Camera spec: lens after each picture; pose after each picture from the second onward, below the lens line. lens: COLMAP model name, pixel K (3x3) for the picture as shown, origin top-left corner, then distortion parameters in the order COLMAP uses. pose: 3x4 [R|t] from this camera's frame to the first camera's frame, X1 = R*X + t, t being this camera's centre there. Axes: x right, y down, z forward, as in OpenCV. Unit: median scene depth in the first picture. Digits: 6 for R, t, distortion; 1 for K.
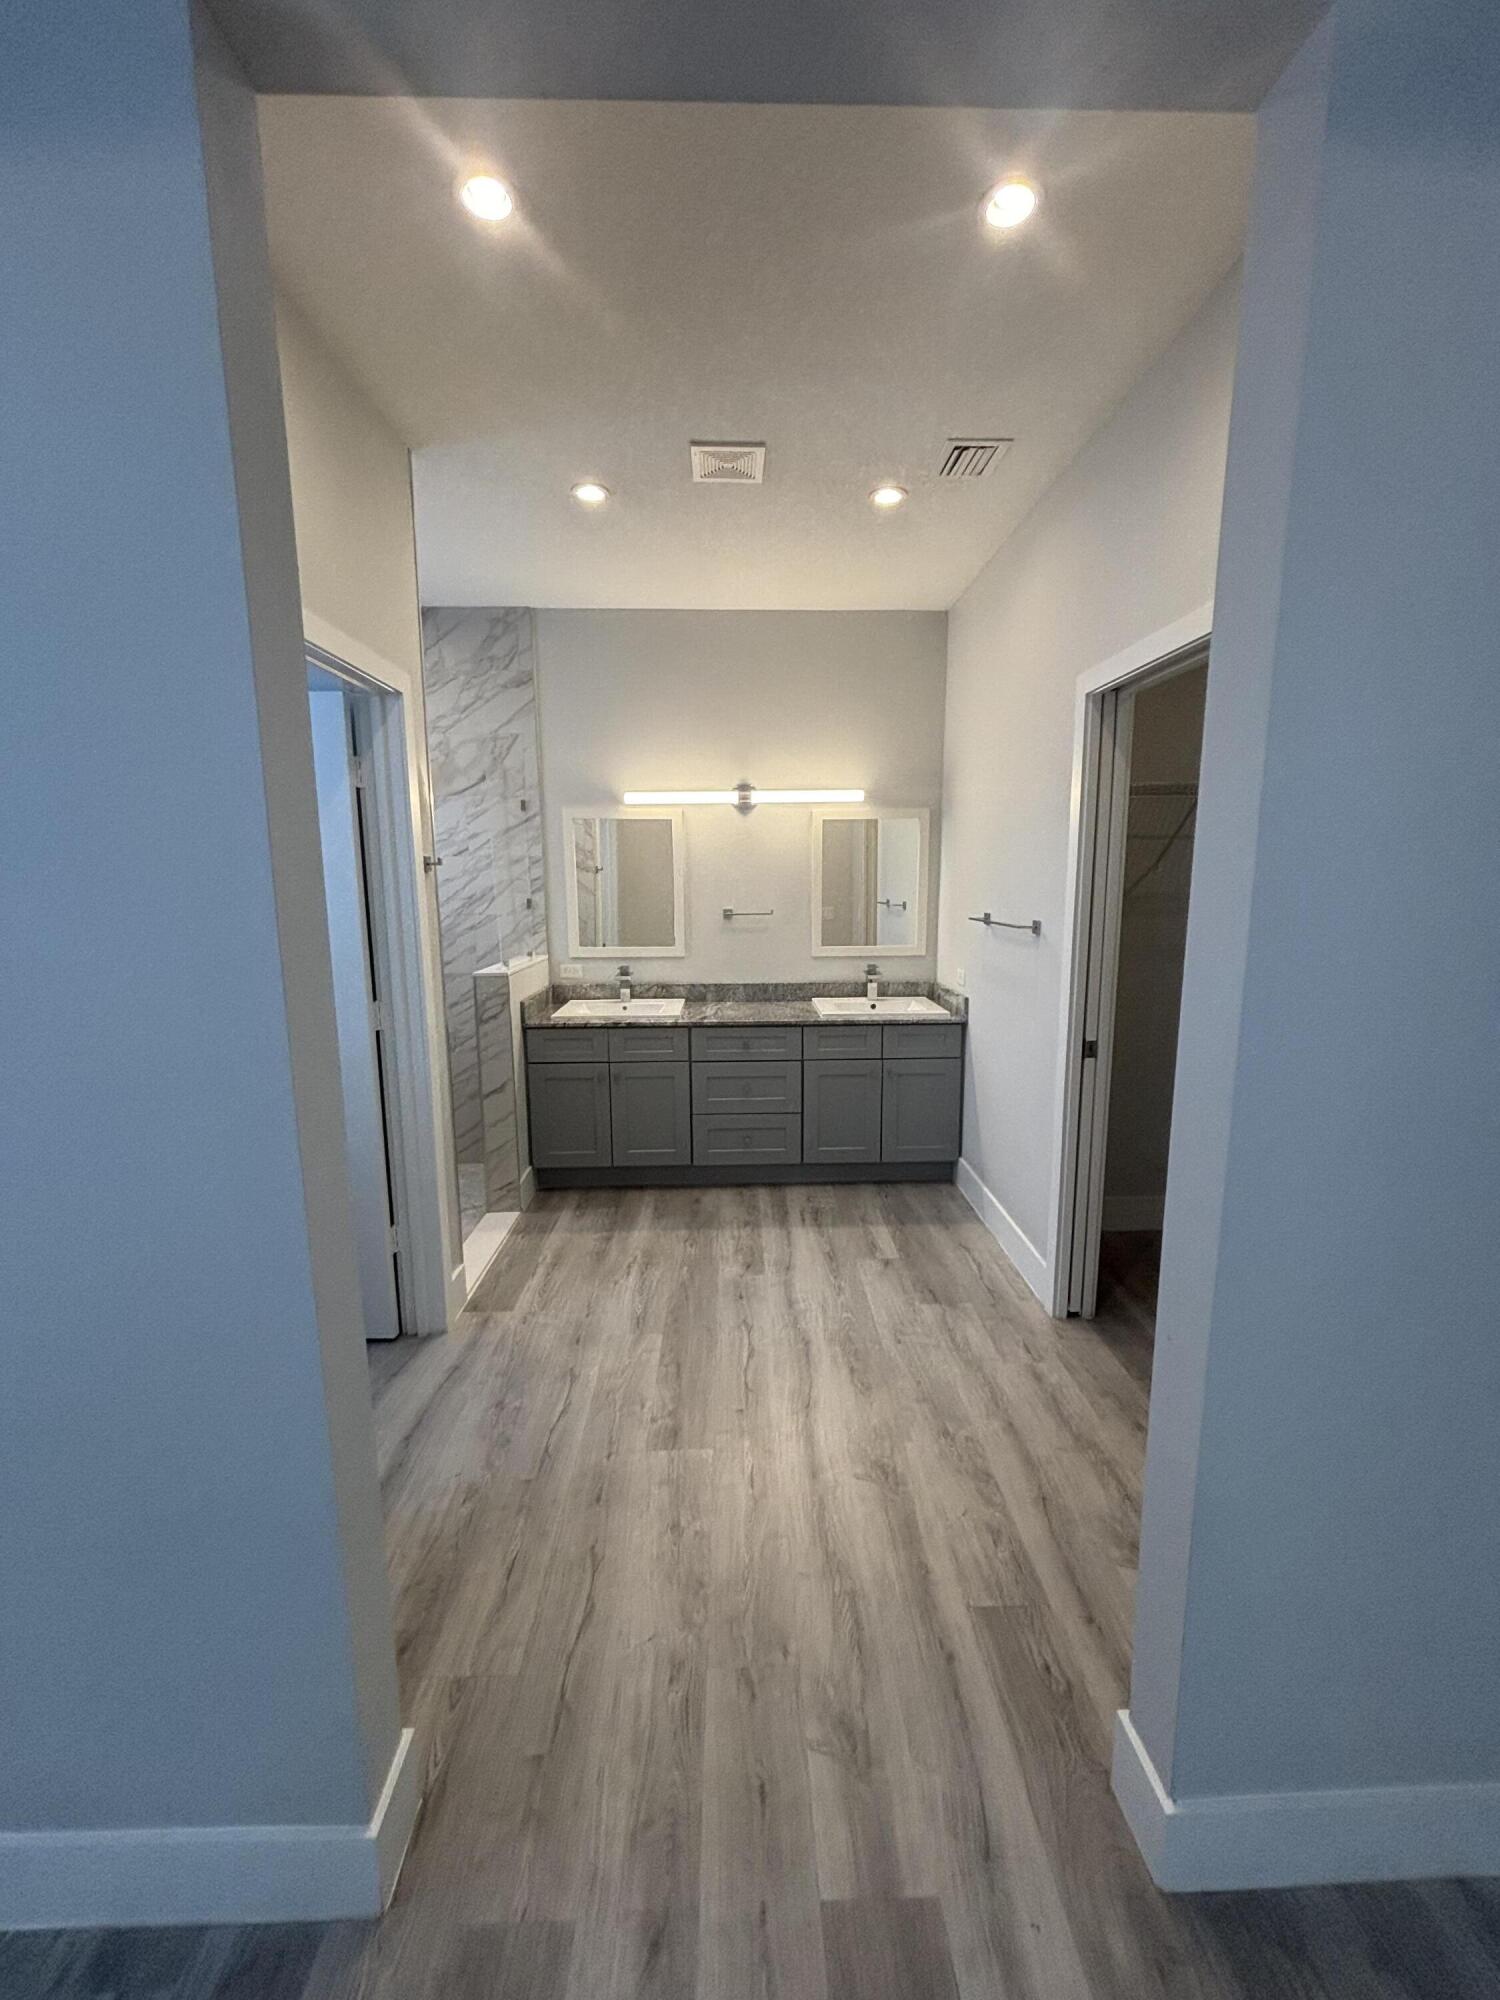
lens RADIAL K [[804.9, 0, 751.4], [0, 804.9, 1005.5], [0, 0, 1]] dist [0.010720, -0.003350]
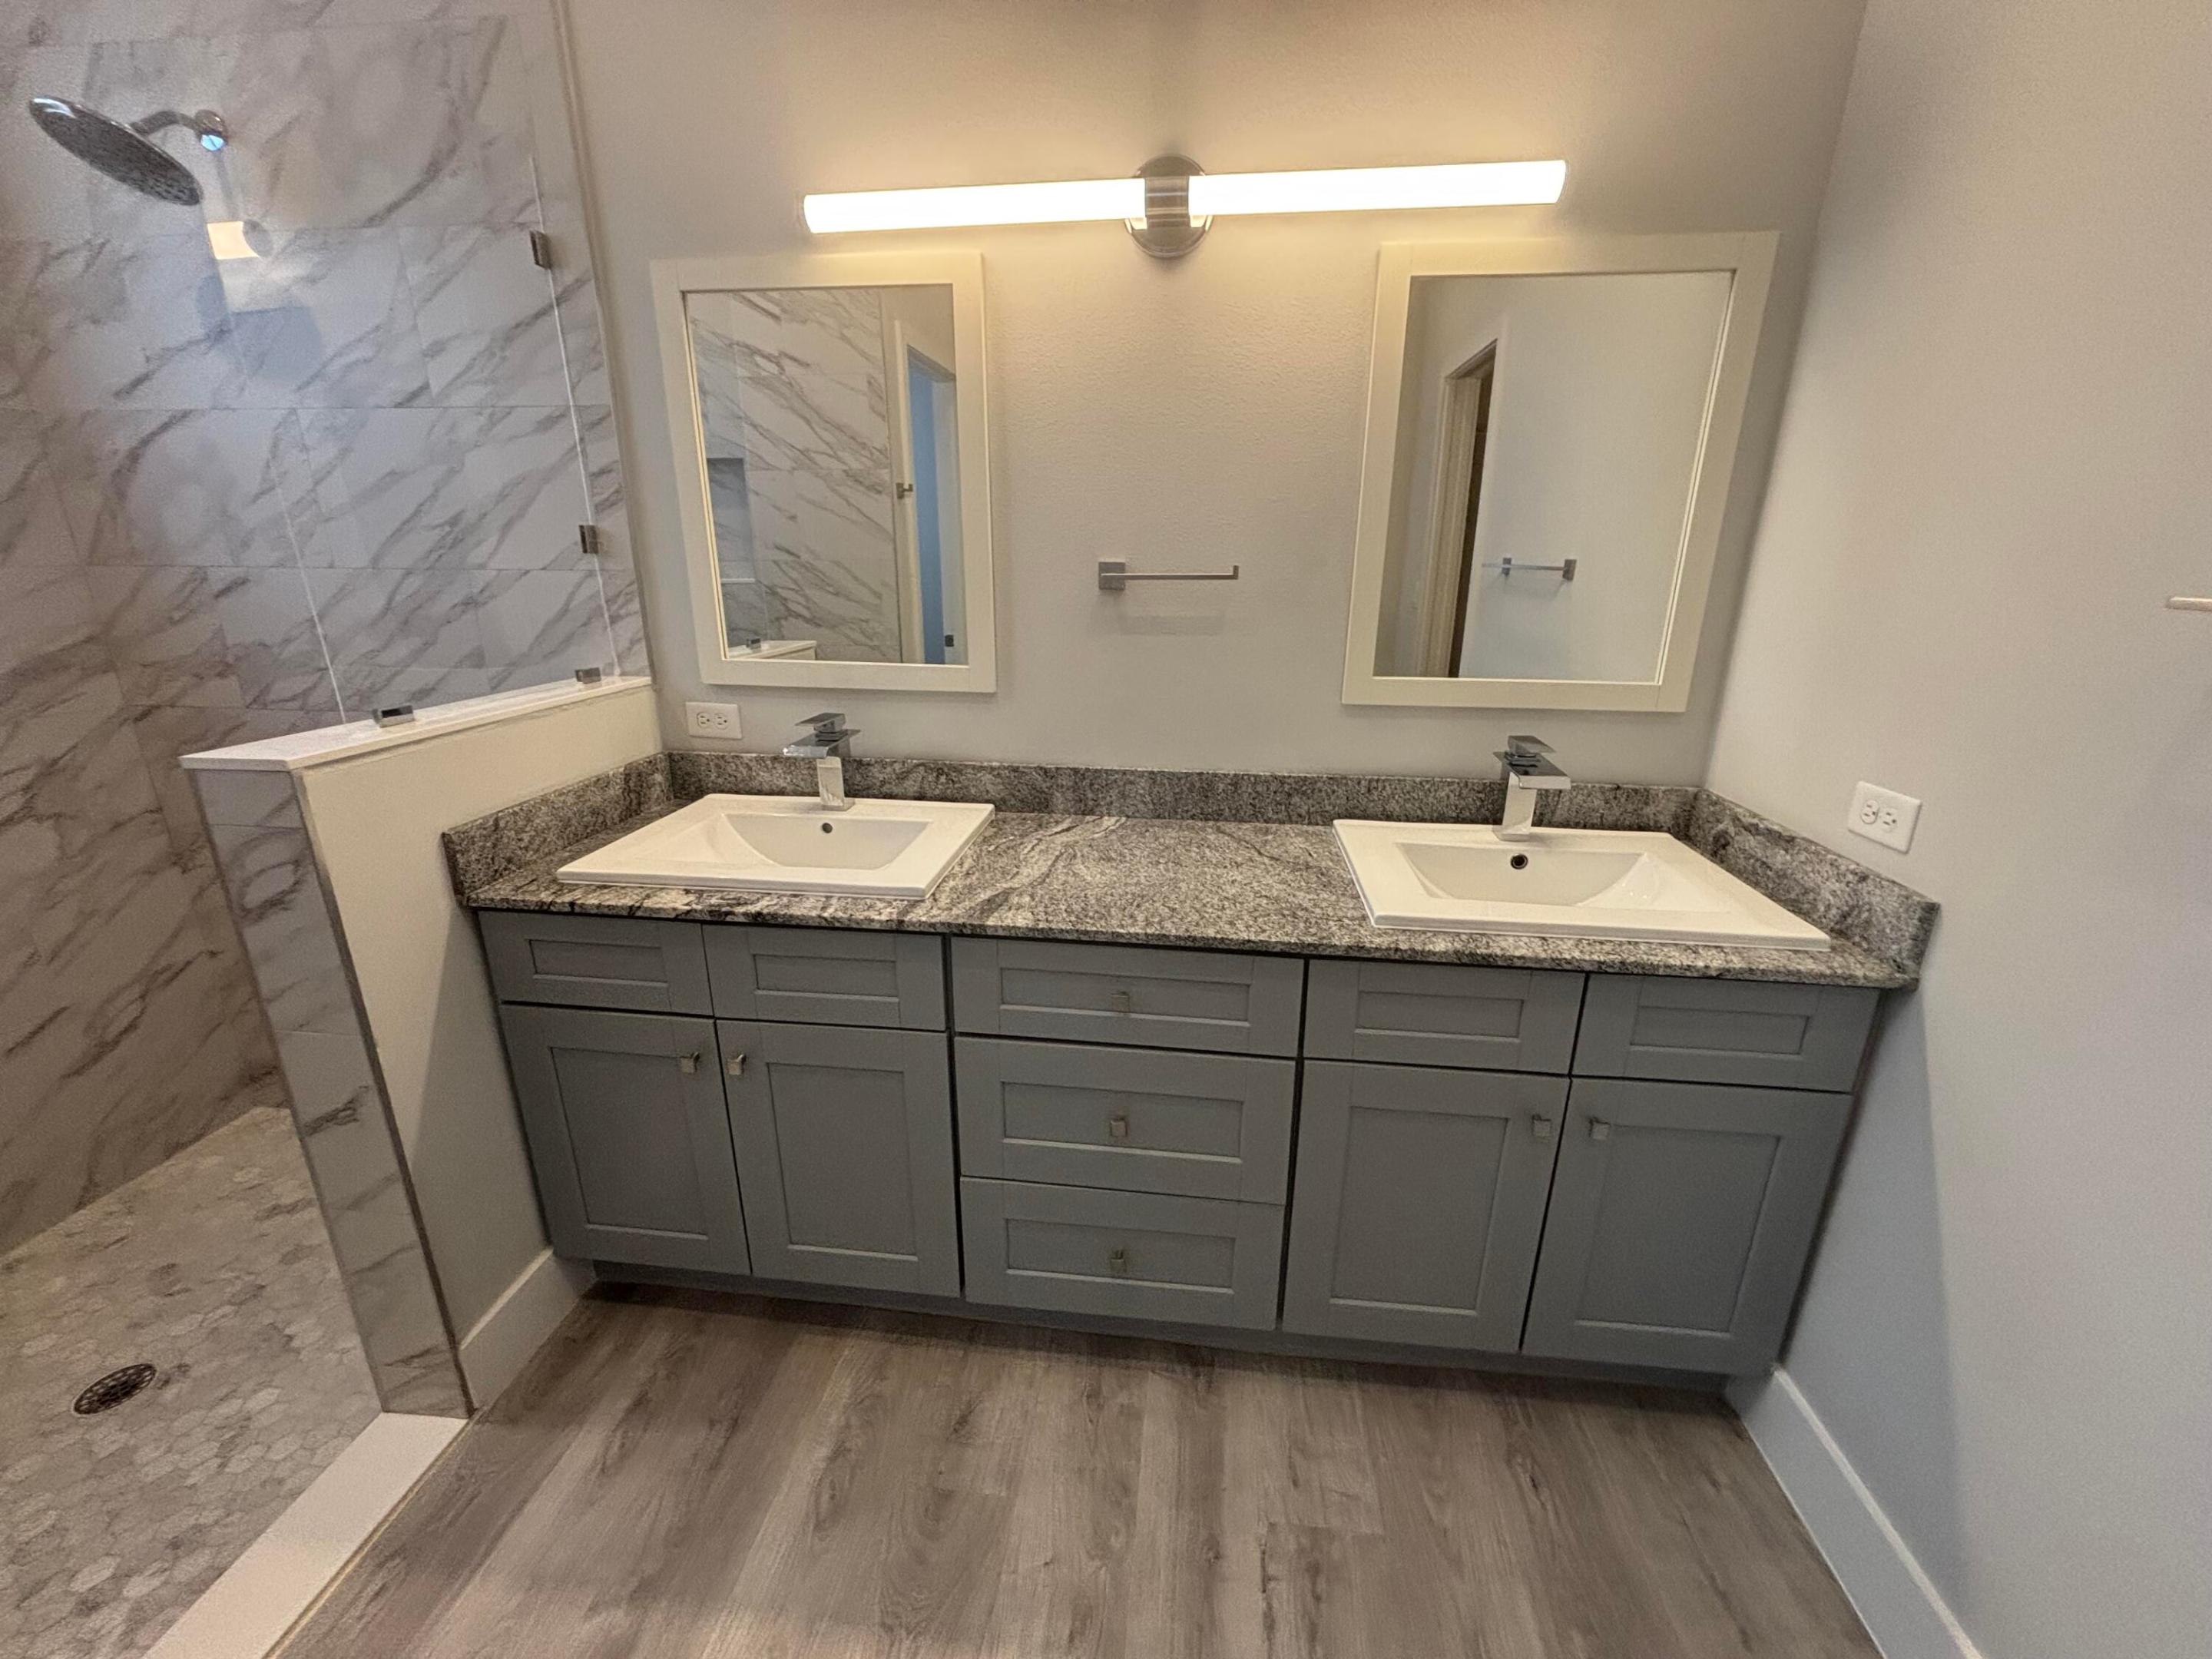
lens RADIAL K [[881.2, 0, 1108.2], [0, 881.2, 828.6], [0, 0, 1]] dist [-0.003363, -0.000105]
pose [[0.989669, 0.054522, -0.132602, 0.027847], [-0.034761, 0.988523, 0.147014, -0.062186], [0.139096, -0.140886, 0.980206, 0.617364]]
